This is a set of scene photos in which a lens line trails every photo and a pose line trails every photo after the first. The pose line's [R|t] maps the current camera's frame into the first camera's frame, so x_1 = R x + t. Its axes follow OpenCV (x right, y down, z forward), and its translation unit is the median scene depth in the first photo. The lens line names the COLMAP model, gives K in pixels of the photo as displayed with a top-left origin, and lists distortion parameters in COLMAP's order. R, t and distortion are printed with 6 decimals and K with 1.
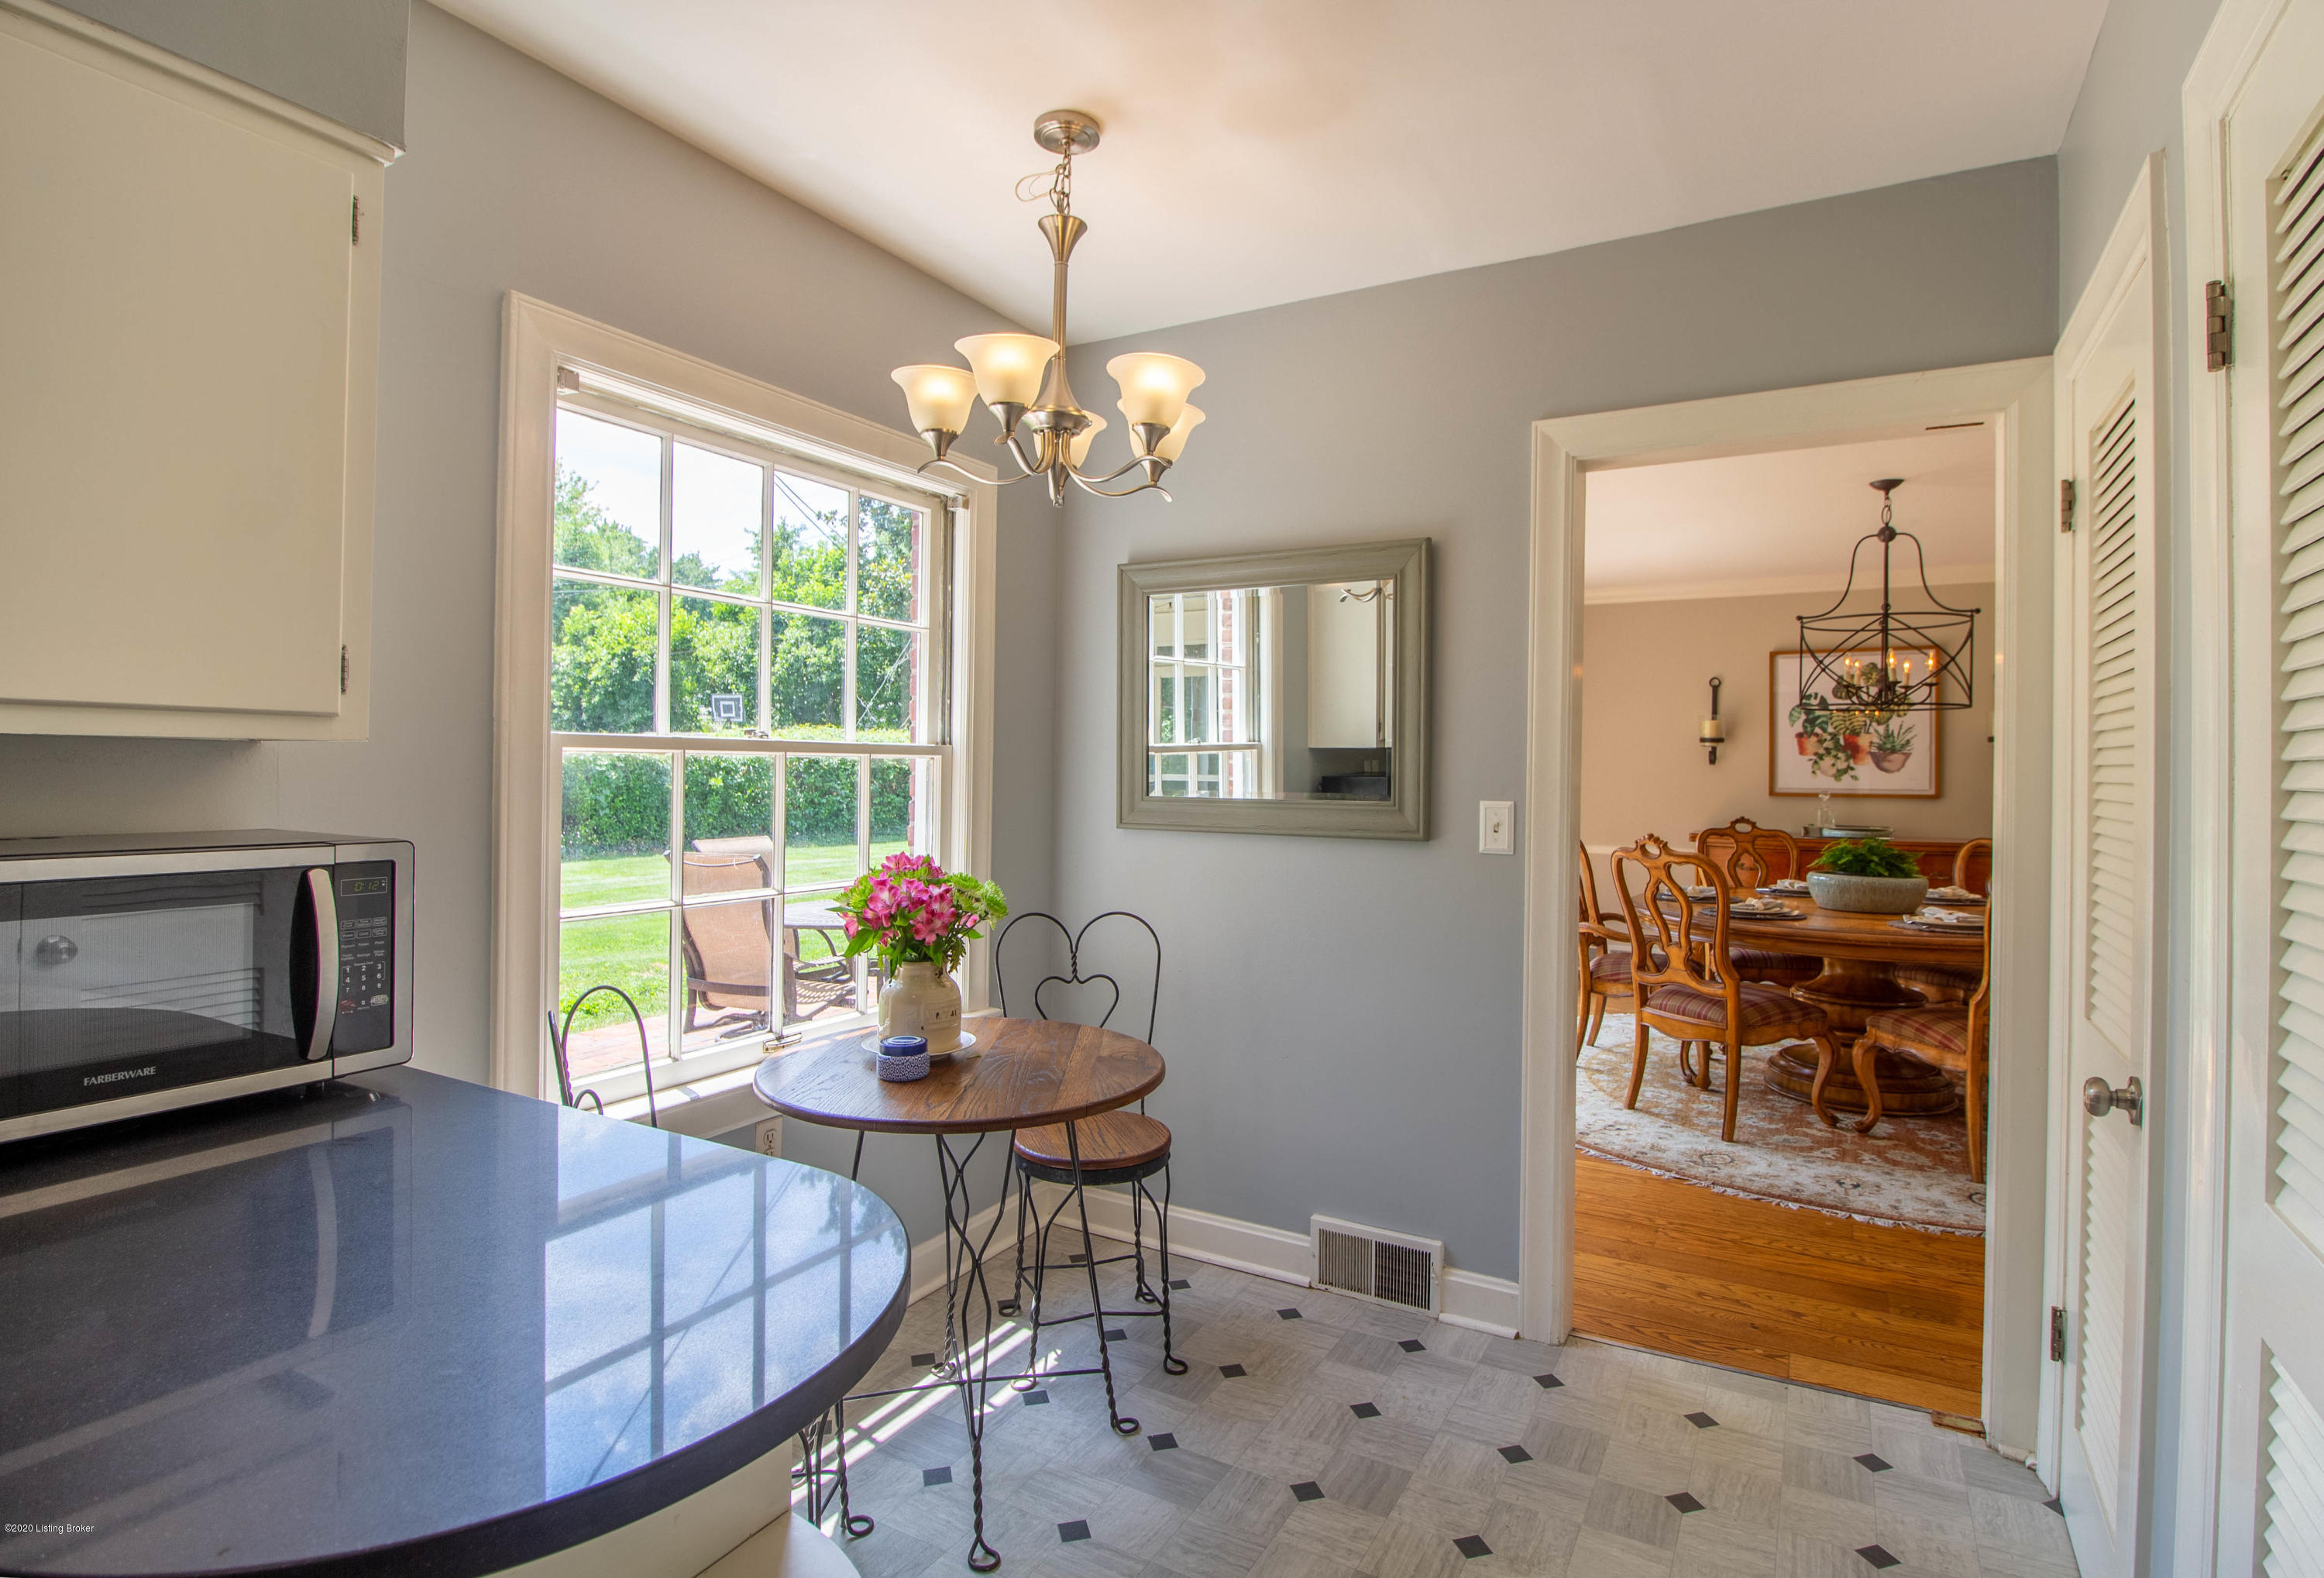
lens RADIAL K [[1191.5, 0, 1163.1], [0, 1191.5, 775.0], [0, 0, 1]] dist [-0.000099, -0.000029]
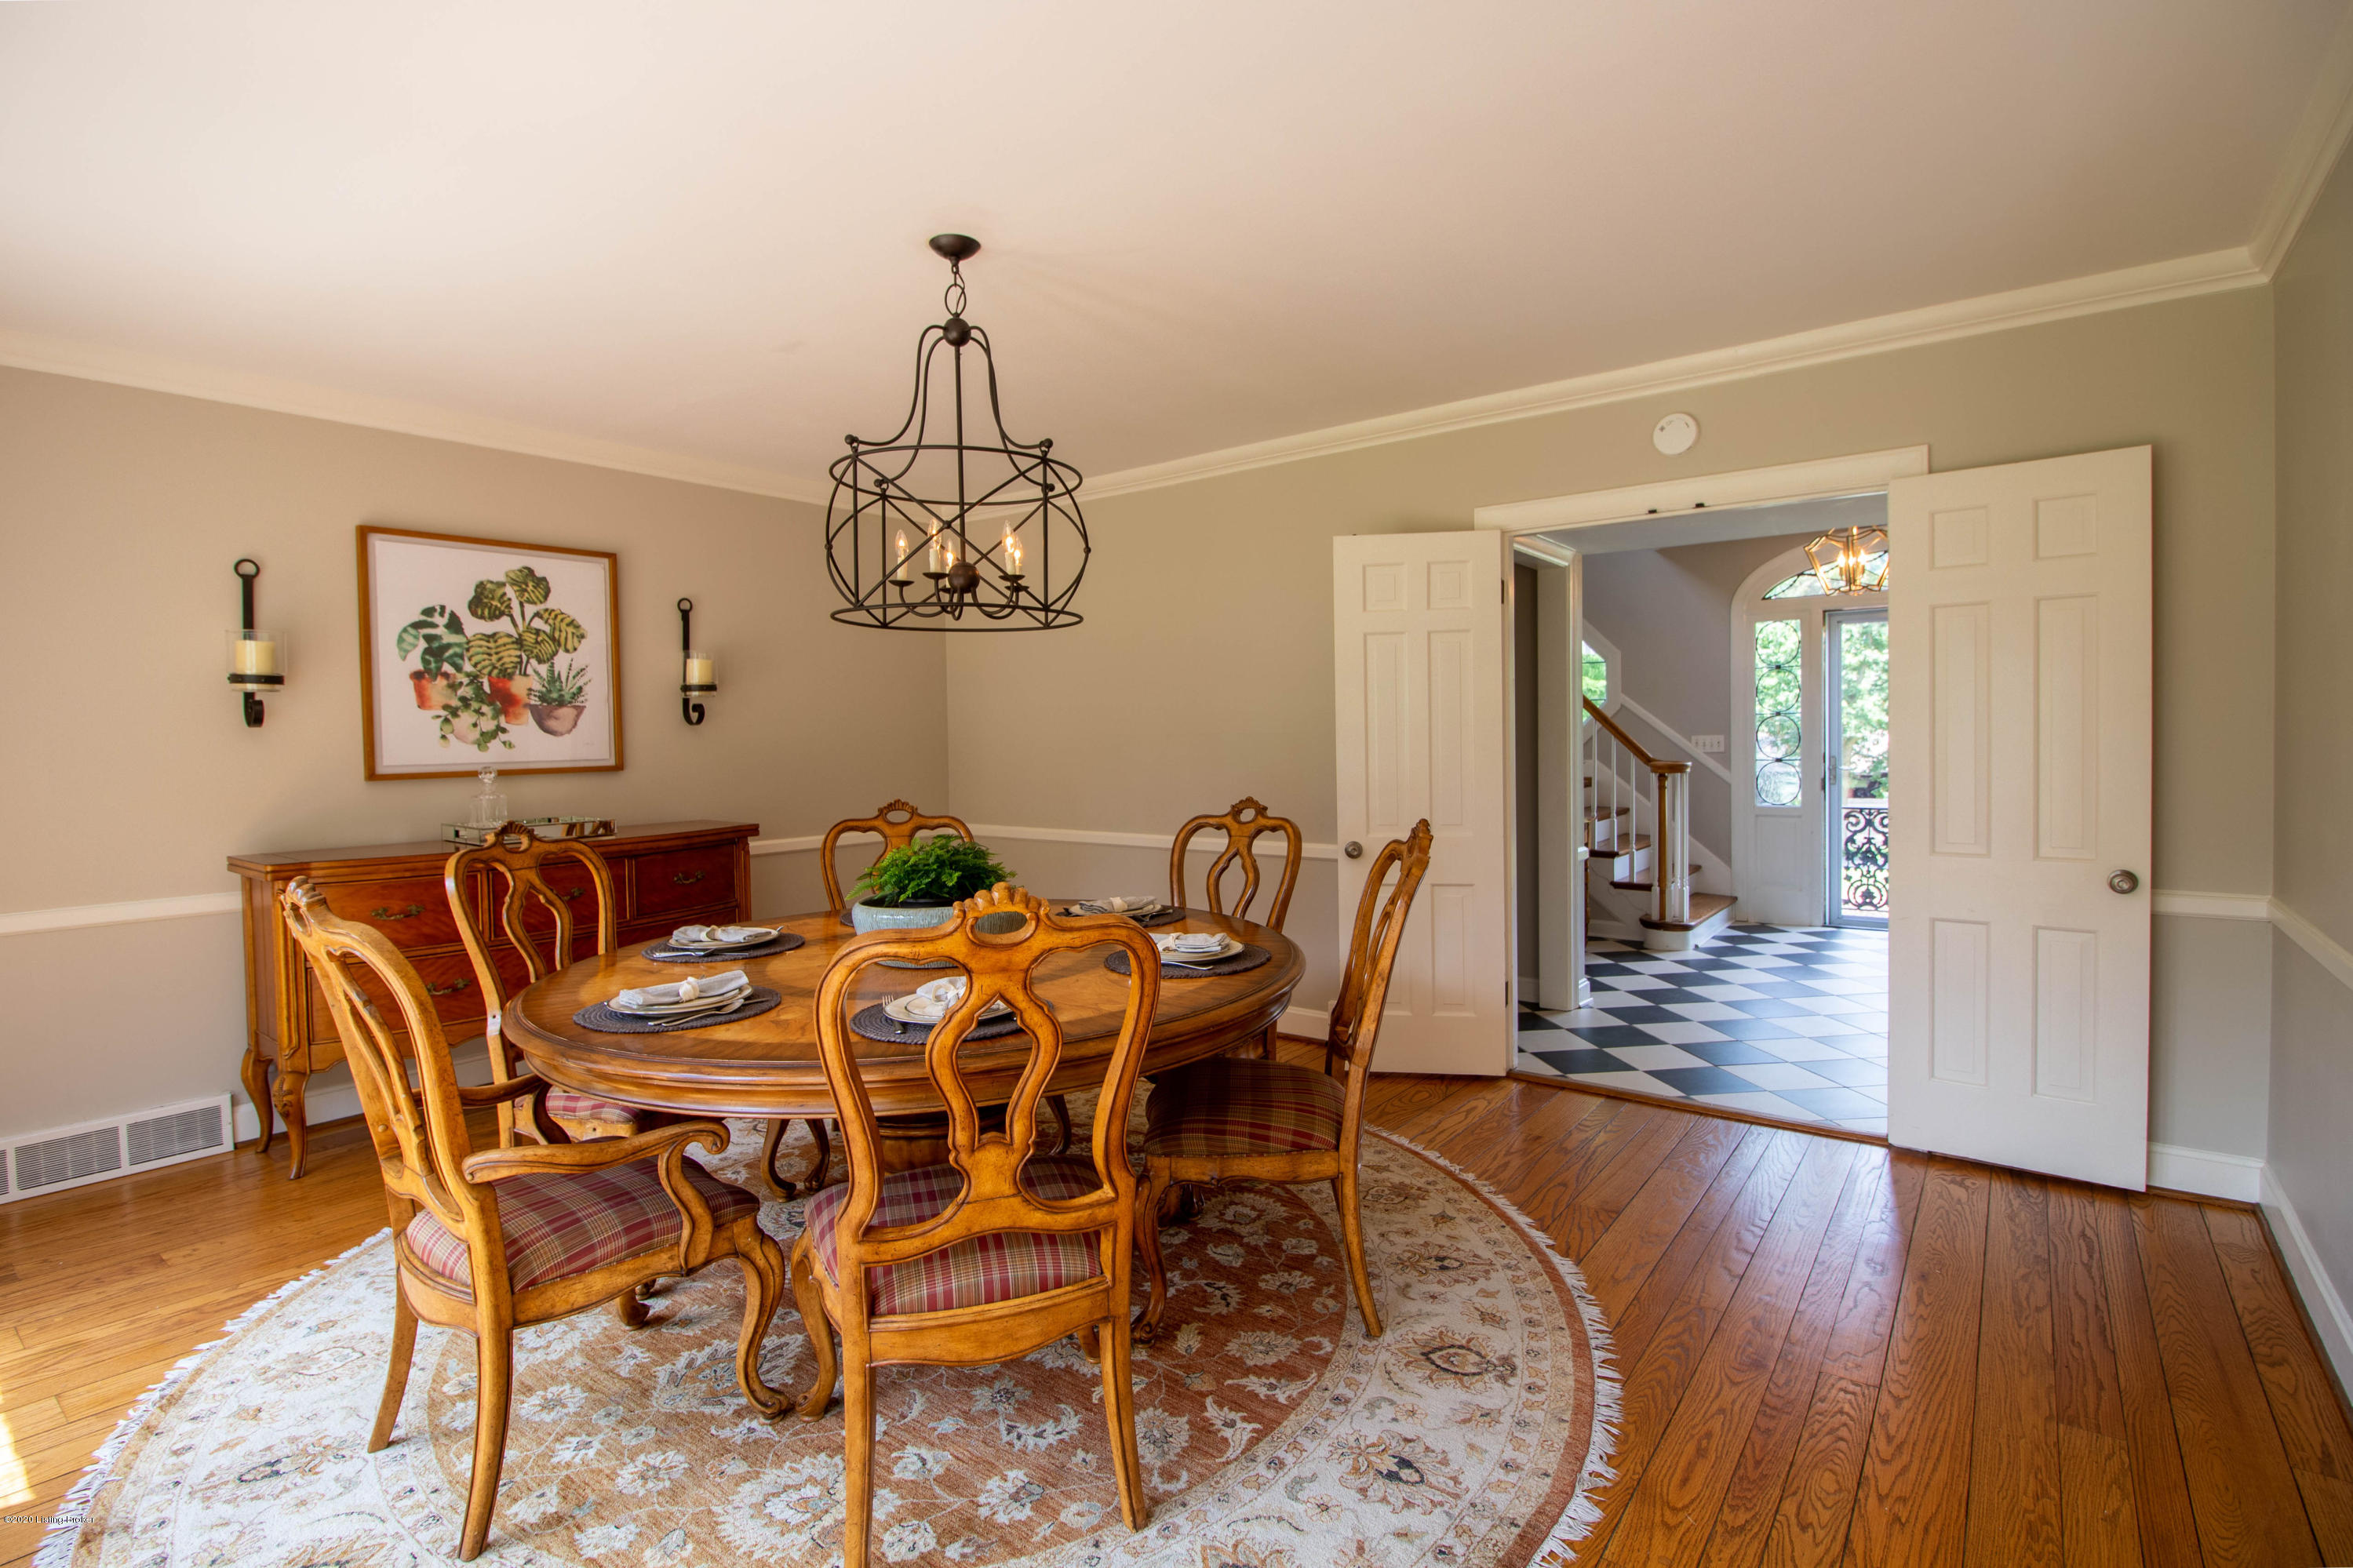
lens RADIAL K [[1106.9, 0, 1175.5], [0, 1106.9, 760.0], [0, 0, 1]] dist [-0.003834, -0.000601]
pose [[0.128891, -0.039315, 0.990879, 0.039659], [0.024907, 0.999027, 0.036398, -0.002067], [-0.991346, 0.019988, 0.129745, 0.571978]]
